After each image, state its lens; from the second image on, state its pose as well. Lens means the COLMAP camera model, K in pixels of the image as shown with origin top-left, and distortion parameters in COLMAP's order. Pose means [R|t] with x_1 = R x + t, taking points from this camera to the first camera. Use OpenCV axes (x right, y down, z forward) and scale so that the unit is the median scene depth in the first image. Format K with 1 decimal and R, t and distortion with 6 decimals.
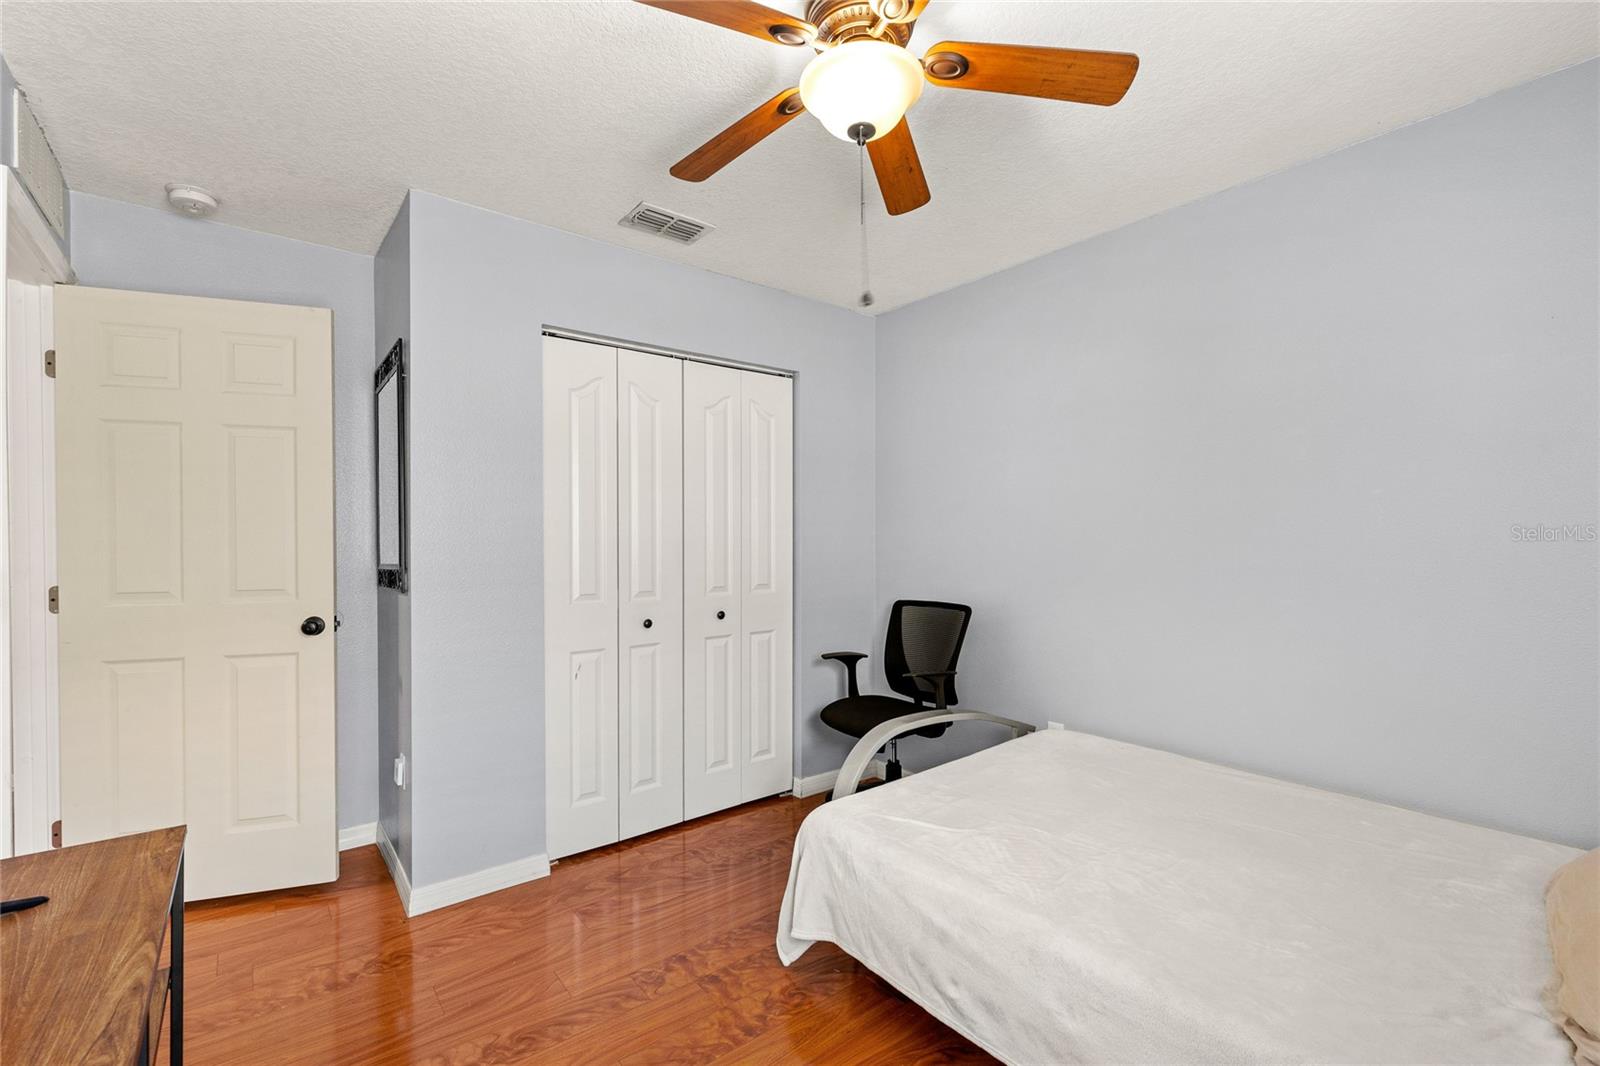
lens RADIAL K [[690.1, 0, 789.7], [0, 690.1, 543.4], [0, 0, 1]] dist [-0.001022, -0.000059]
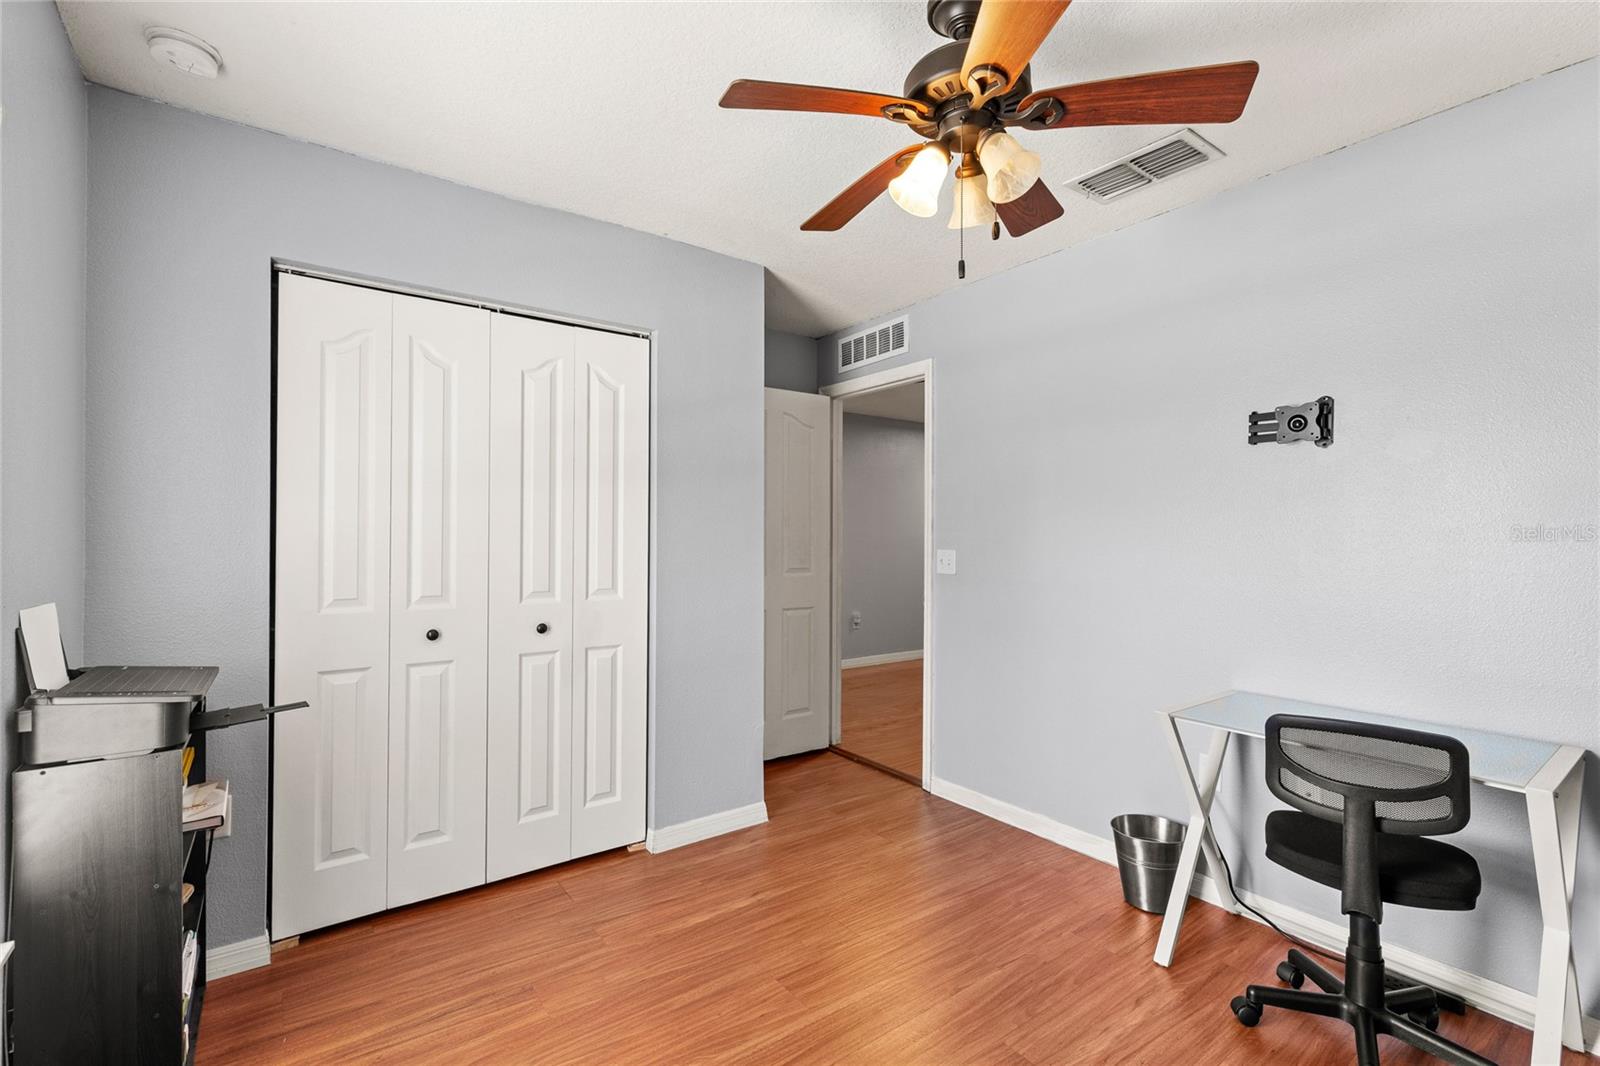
lens RADIAL K [[690.1, 0, 806.2], [0, 690.1, 527.3], [0, 0, 1]] dist [-0.001022, -0.000059]
pose [[0.998839, 0.014051, -0.046072, 0.242951], [-0.014880, 0.999733, -0.017704, -0.002595], [0.045811, 0.018369, 0.998781, 0.201169]]
